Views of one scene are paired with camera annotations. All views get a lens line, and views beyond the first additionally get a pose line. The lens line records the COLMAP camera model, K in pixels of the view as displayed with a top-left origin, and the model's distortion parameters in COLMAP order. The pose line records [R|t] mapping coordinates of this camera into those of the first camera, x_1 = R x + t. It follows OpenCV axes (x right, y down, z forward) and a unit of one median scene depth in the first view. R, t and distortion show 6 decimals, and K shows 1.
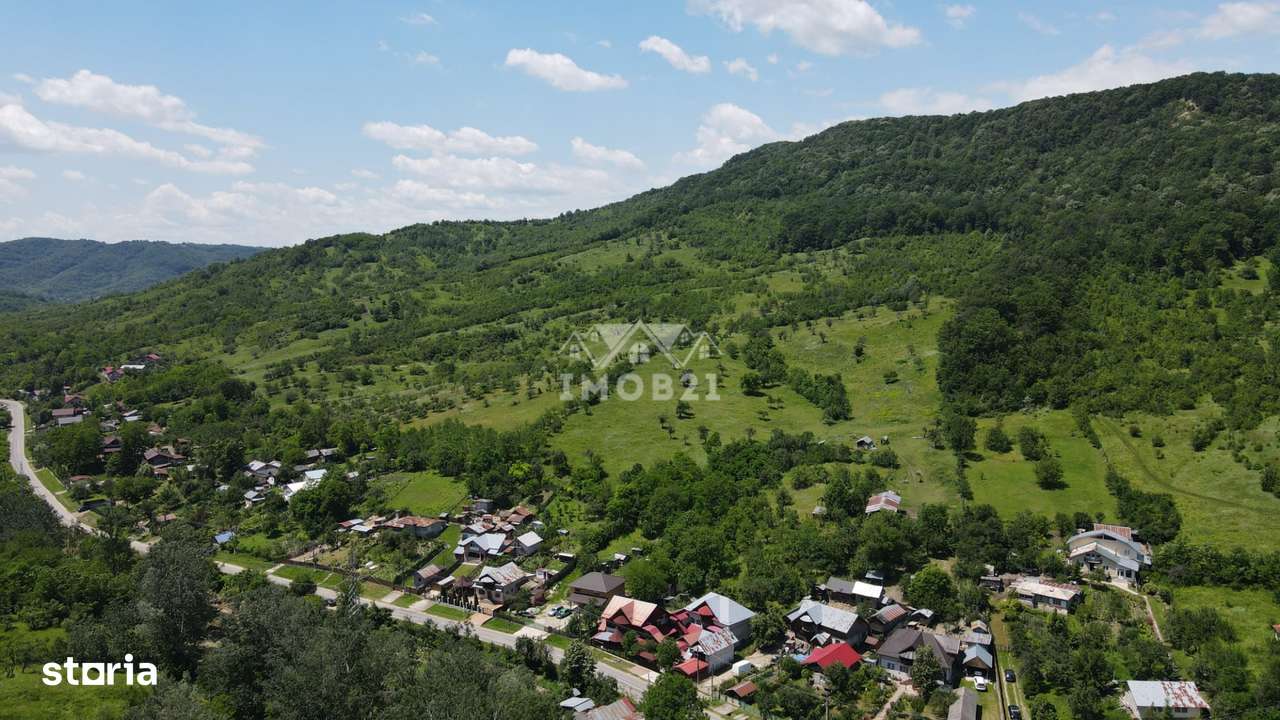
lens RADIAL K [[941.5, 0, 641.0], [0, 941.5, 355.0], [0, 0, 1]] dist [-0.002364, 0.038629]
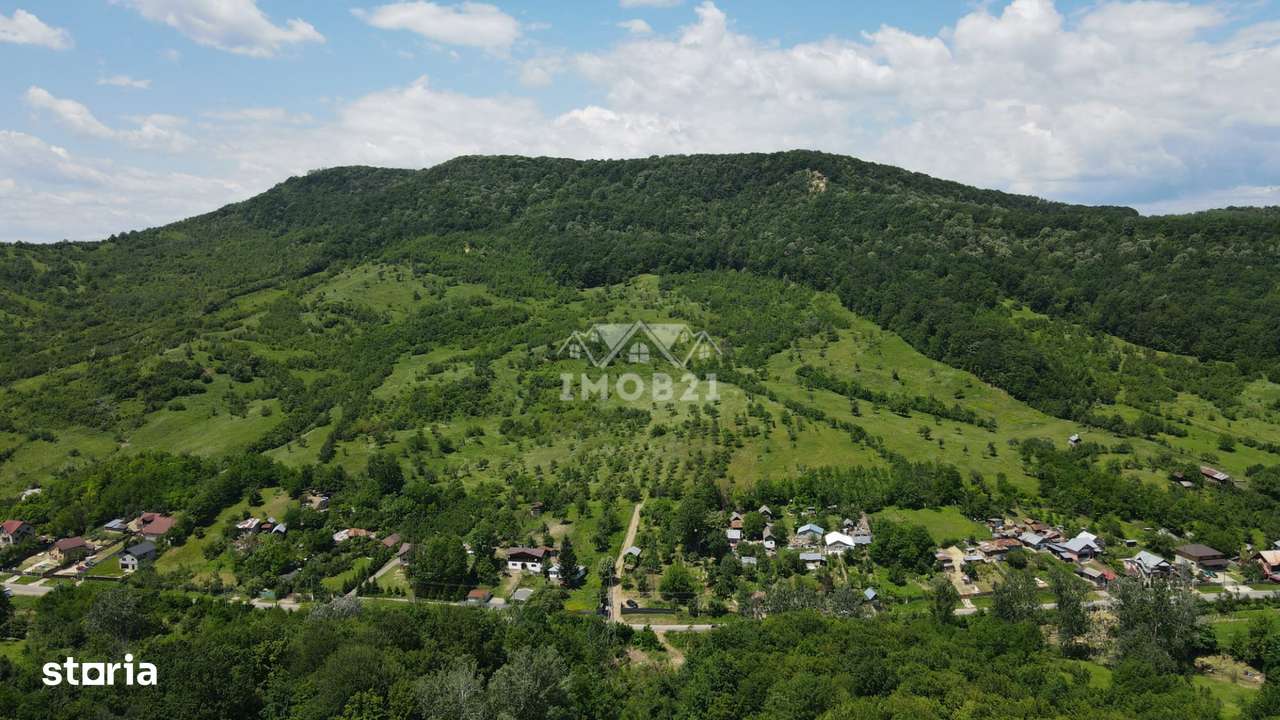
lens RADIAL K [[941.5, 0, 641.0], [0, 941.5, 355.0], [0, 0, 1]] dist [-0.002364, 0.038629]
pose [[0.781857, -0.060111, 0.620554, -0.353725], [0.068992, 0.997570, 0.009706, -0.029073], [-0.619629, 0.035224, 0.784104, 0.084346]]
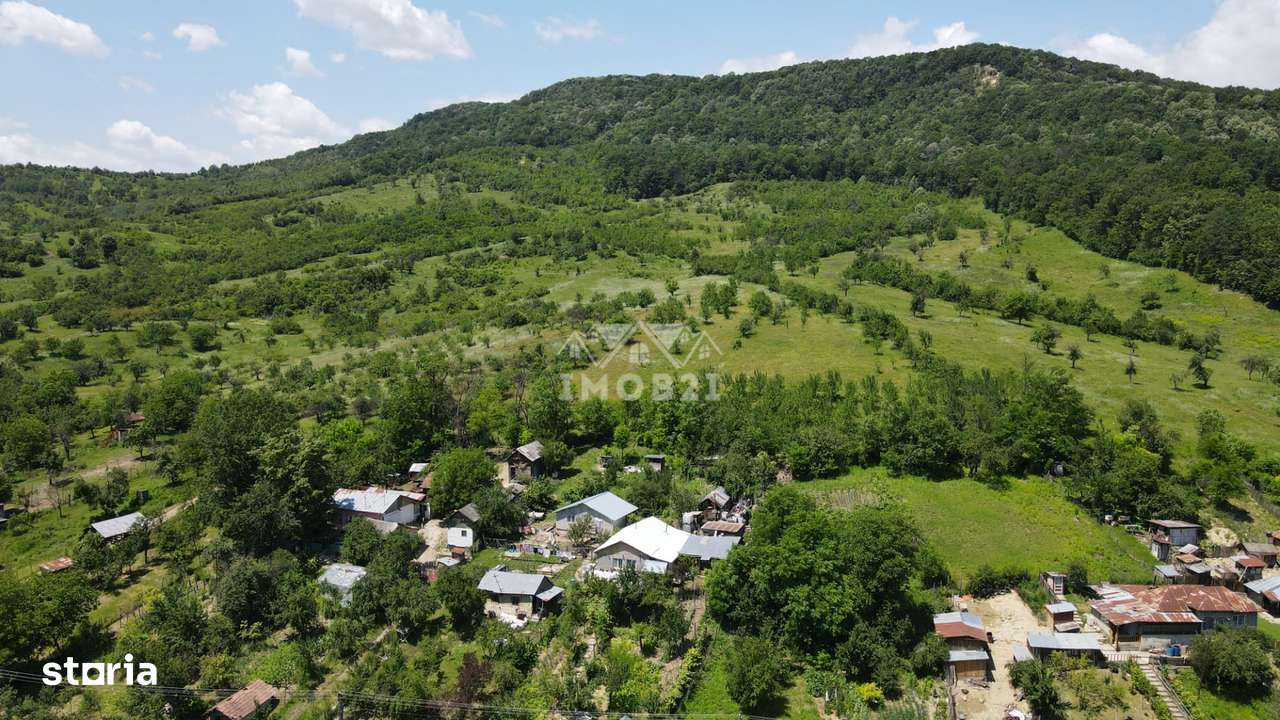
lens RADIAL K [[941.5, 0, 641.0], [0, 941.5, 355.0], [0, 0, 1]] dist [-0.002364, 0.038629]
pose [[0.898216, -0.025954, 0.438787, -0.152648], [0.027977, 0.999607, 0.001856, 0.020178], [-0.438663, 0.010609, 0.898589, 0.199972]]
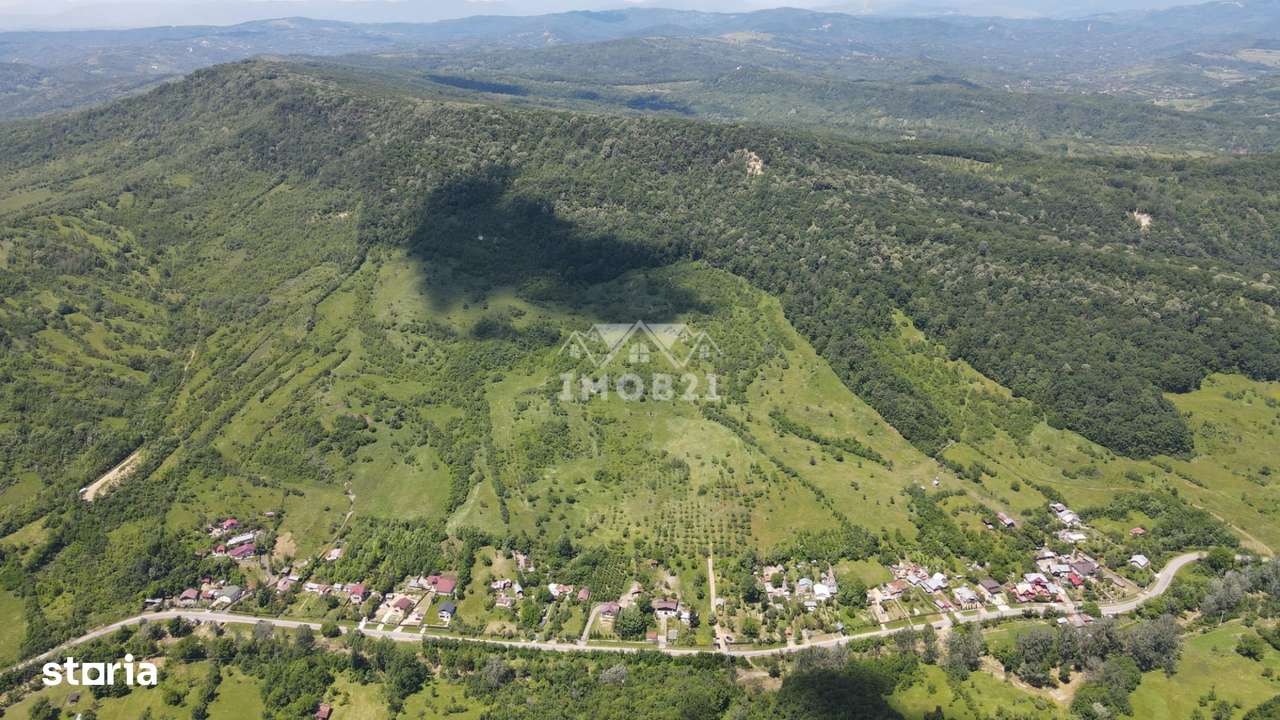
lens RADIAL K [[941.5, 0, 641.0], [0, 941.5, 355.0], [0, 0, 1]] dist [-0.002364, 0.038629]
pose [[0.692469, -0.238966, 0.680721, -0.588934], [0.069957, 0.961344, 0.266314, -0.291478], [-0.718048, -0.136793, 0.682419, -0.031438]]
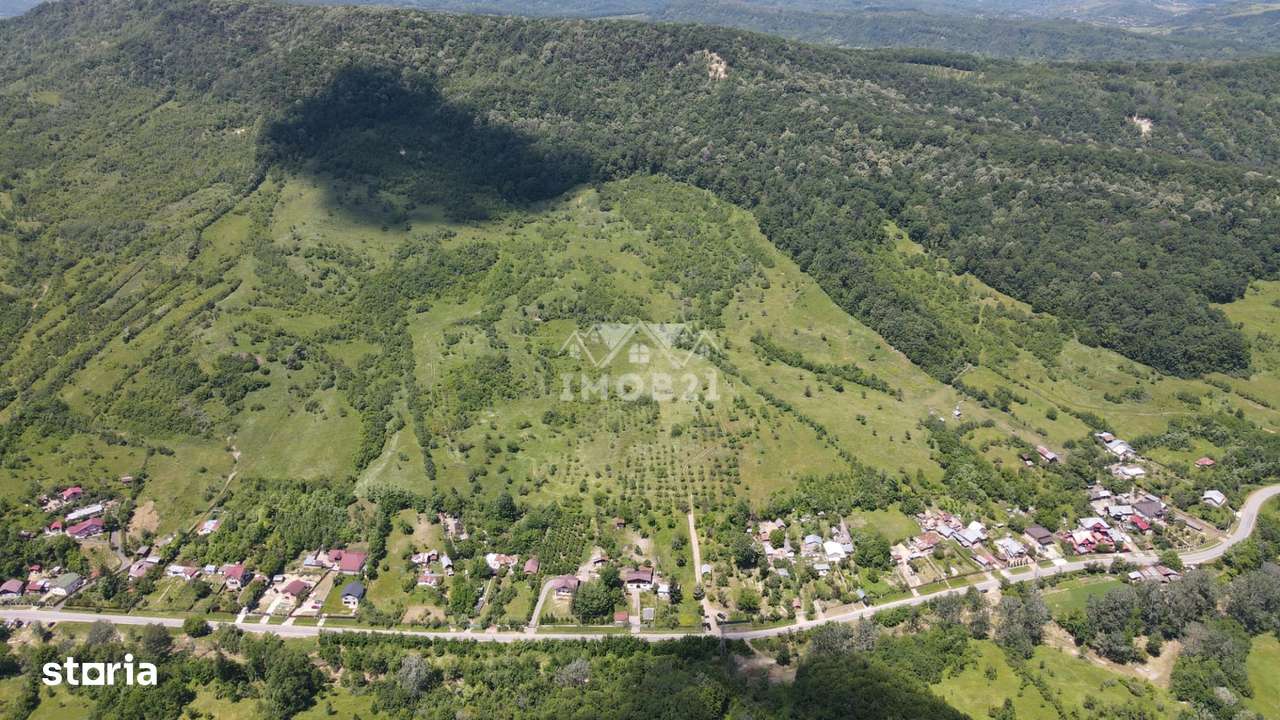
lens RADIAL K [[941.5, 0, 641.0], [0, 941.5, 355.0], [0, 0, 1]] dist [-0.002364, 0.038629]
pose [[0.648897, -0.288412, 0.704096, -0.499359], [0.080629, 0.946230, 0.313286, -0.223825], [-0.756592, -0.146520, 0.637260, 0.067053]]
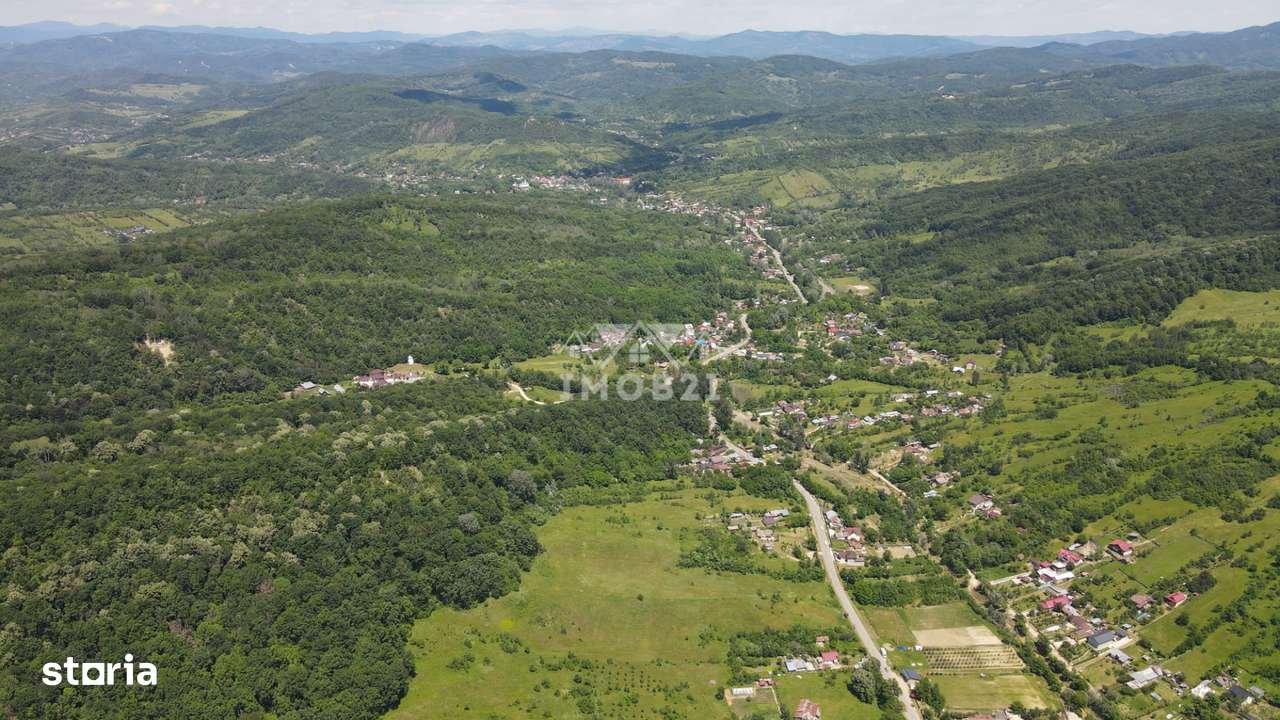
lens RADIAL K [[939.7, 0, 644.8], [0, 939.7, 358.7], [0, 0, 1]] dist [0.005777, 0.023865]
pose [[-0.265468, -0.295072, 0.917856, -0.091004], [0.099054, 0.938629, 0.330399, -0.310919], [-0.959018, 0.178627, -0.219948, 0.153941]]
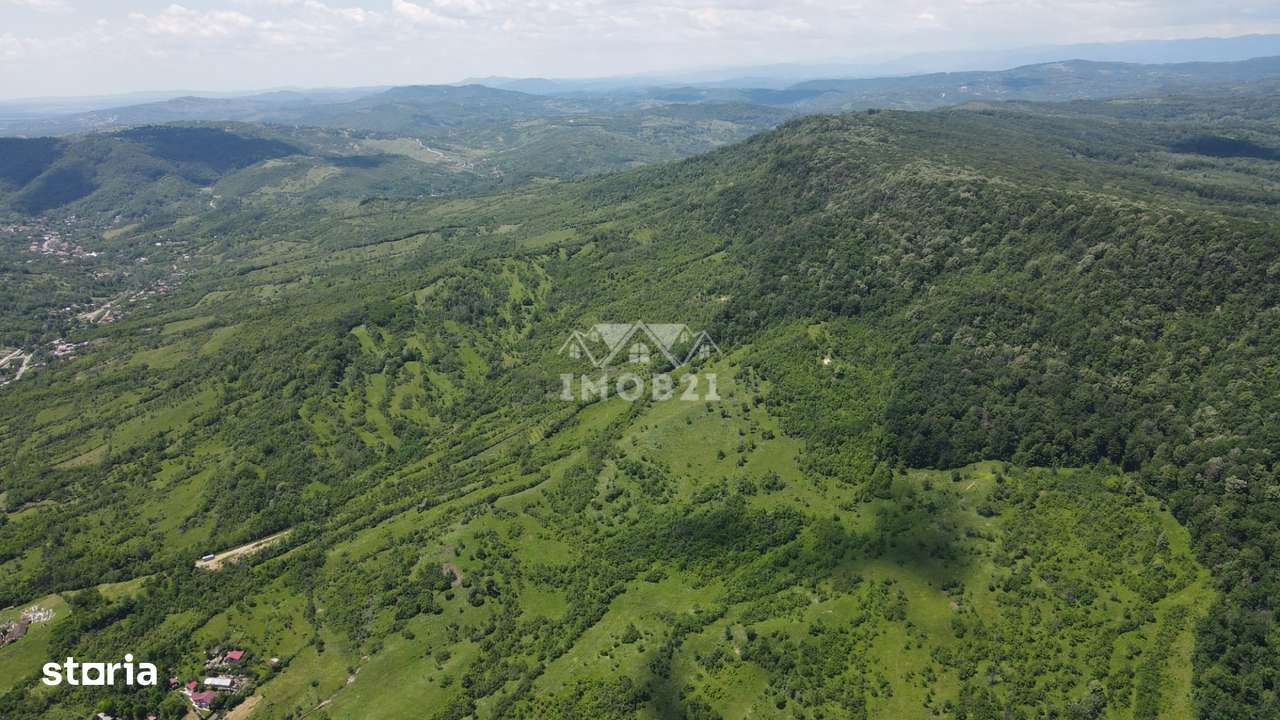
lens RADIAL K [[941.5, 0, 641.0], [0, 941.5, 355.0], [0, 0, 1]] dist [-0.002364, 0.038629]
pose [[0.999542, -0.021626, 0.021191, -0.088498], [0.017166, 0.981292, 0.191757, -0.306574], [-0.024941, -0.191306, 0.981214, 0.089886]]
